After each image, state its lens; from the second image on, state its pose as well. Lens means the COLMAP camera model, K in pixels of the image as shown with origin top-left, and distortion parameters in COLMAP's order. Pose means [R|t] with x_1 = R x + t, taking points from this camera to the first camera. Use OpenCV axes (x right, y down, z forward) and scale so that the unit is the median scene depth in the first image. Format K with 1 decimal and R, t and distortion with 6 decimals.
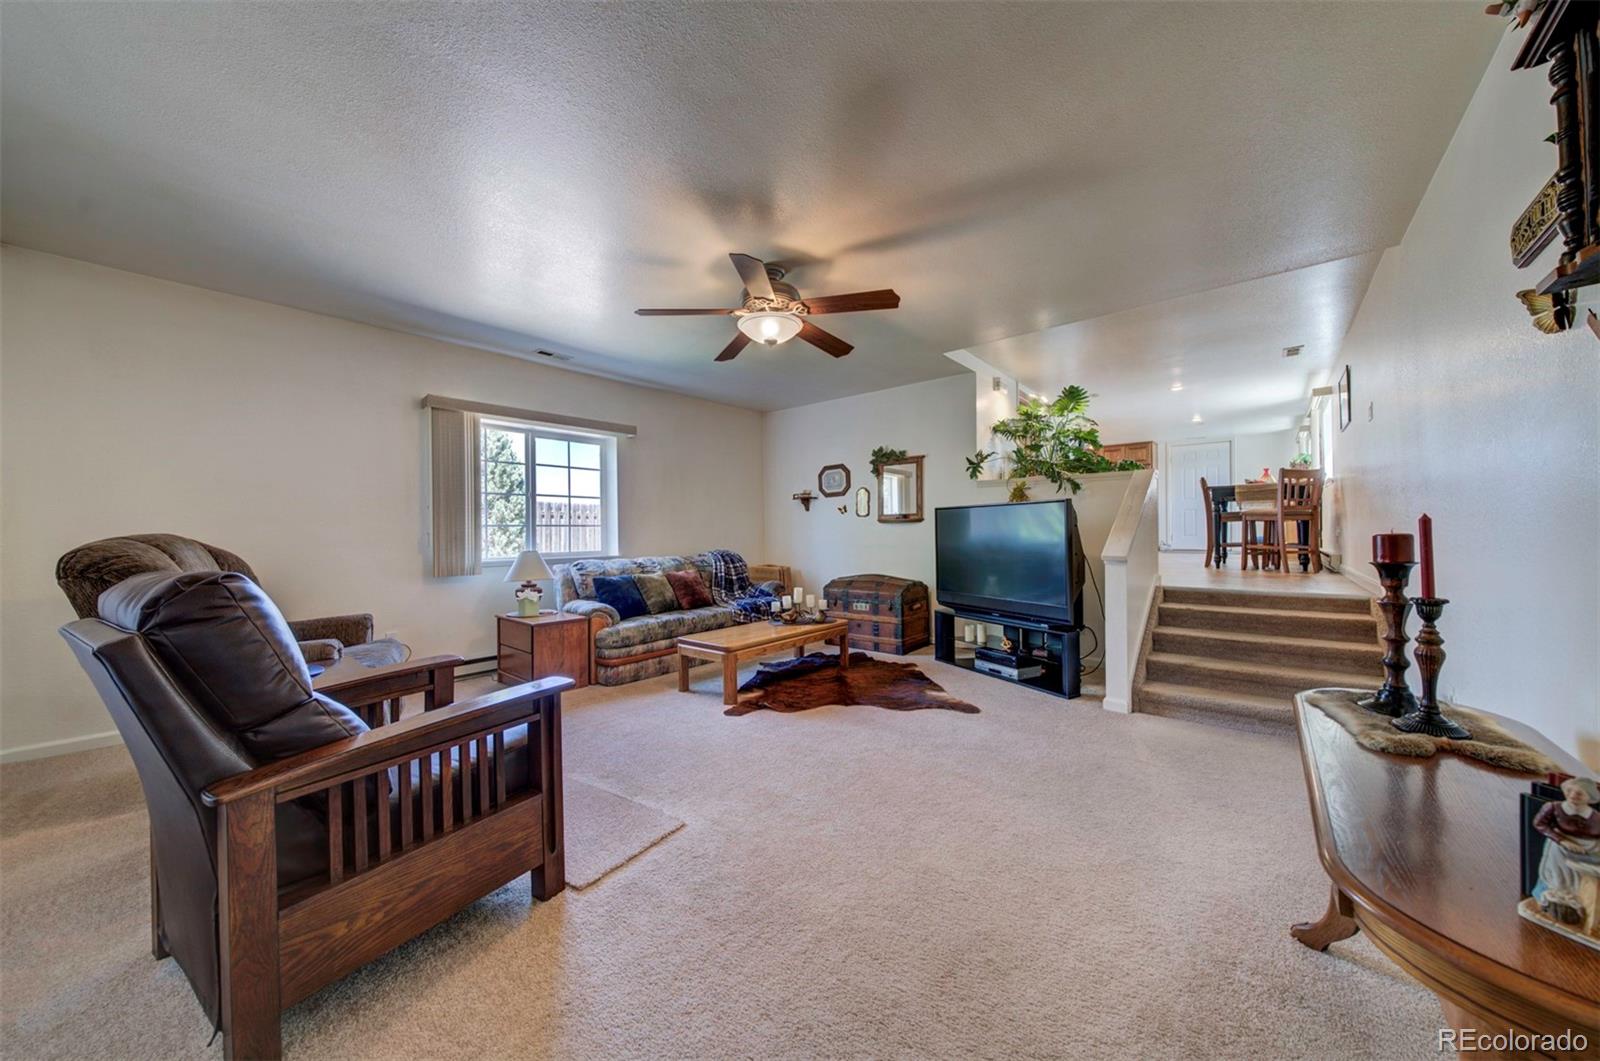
lens RADIAL K [[551.4, 0, 801.0], [0, 551.4, 535.3], [0, 0, 1]] dist [0.000025, -0.000057]
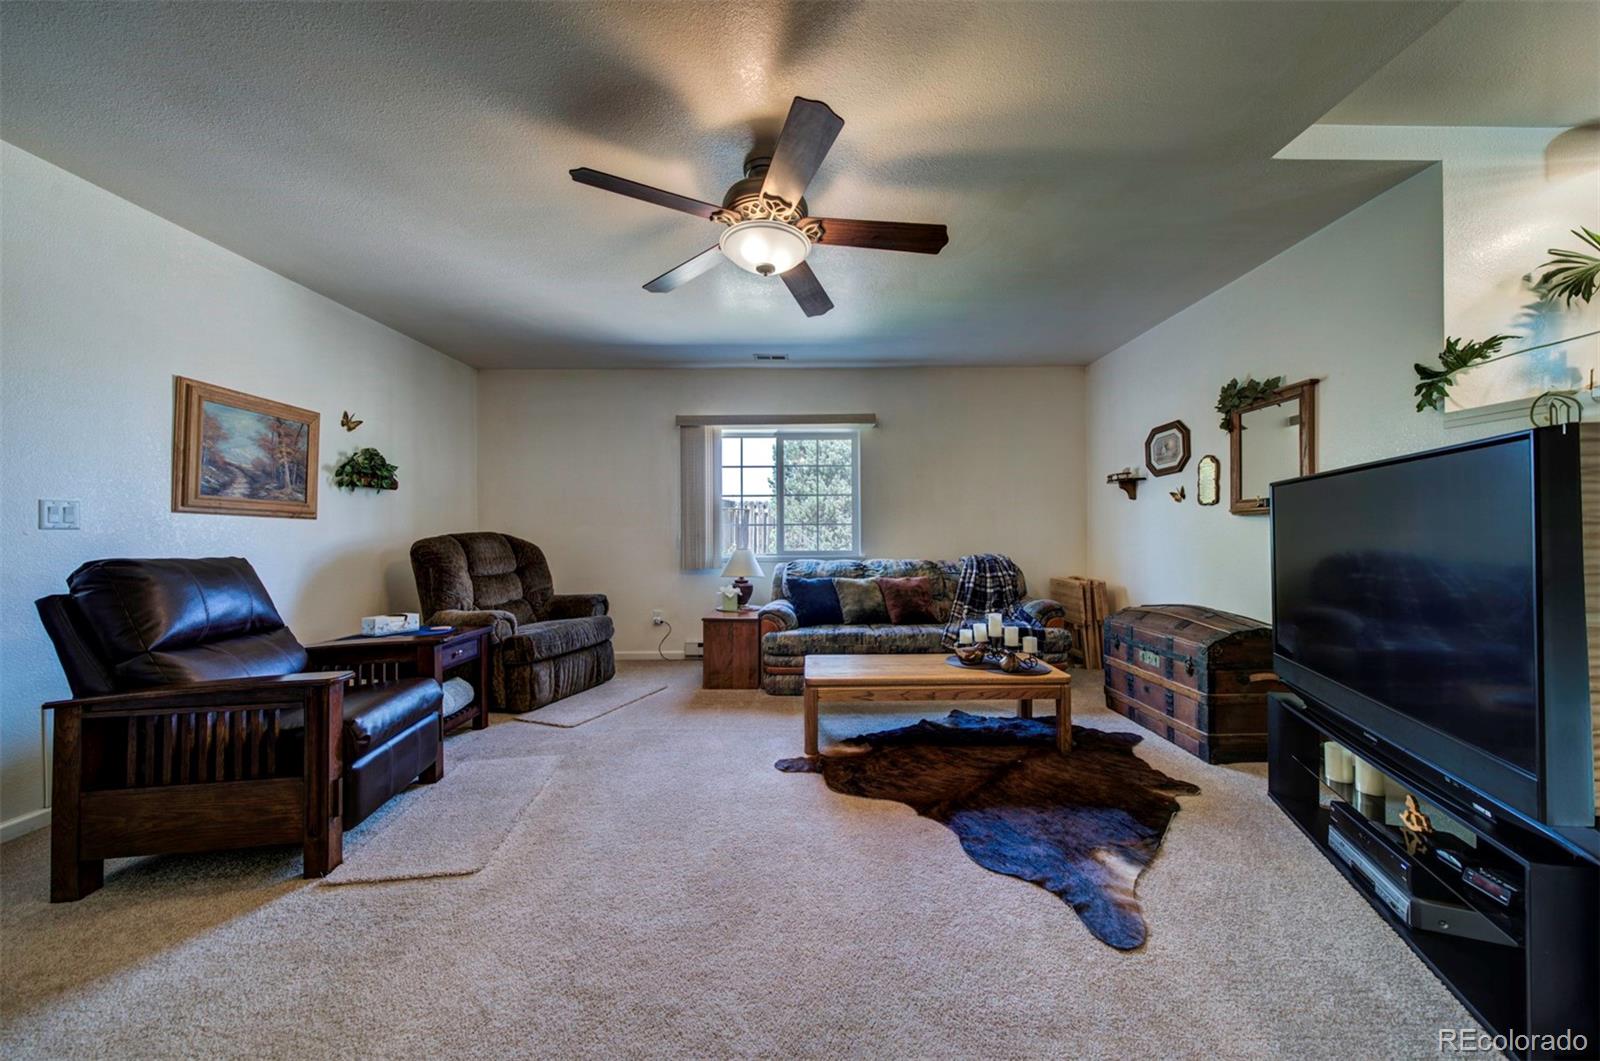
lens RADIAL K [[540.3, 0, 796.9], [0, 540.3, 536.0], [0, 0, 1]] dist [-0.006439, -0.000359]
pose [[0.647280, 0.010038, -0.762186, 0.319235], [-0.004822, 0.999947, 0.009074, -0.005132], [0.762237, -0.002198, 0.647294, 0.359207]]
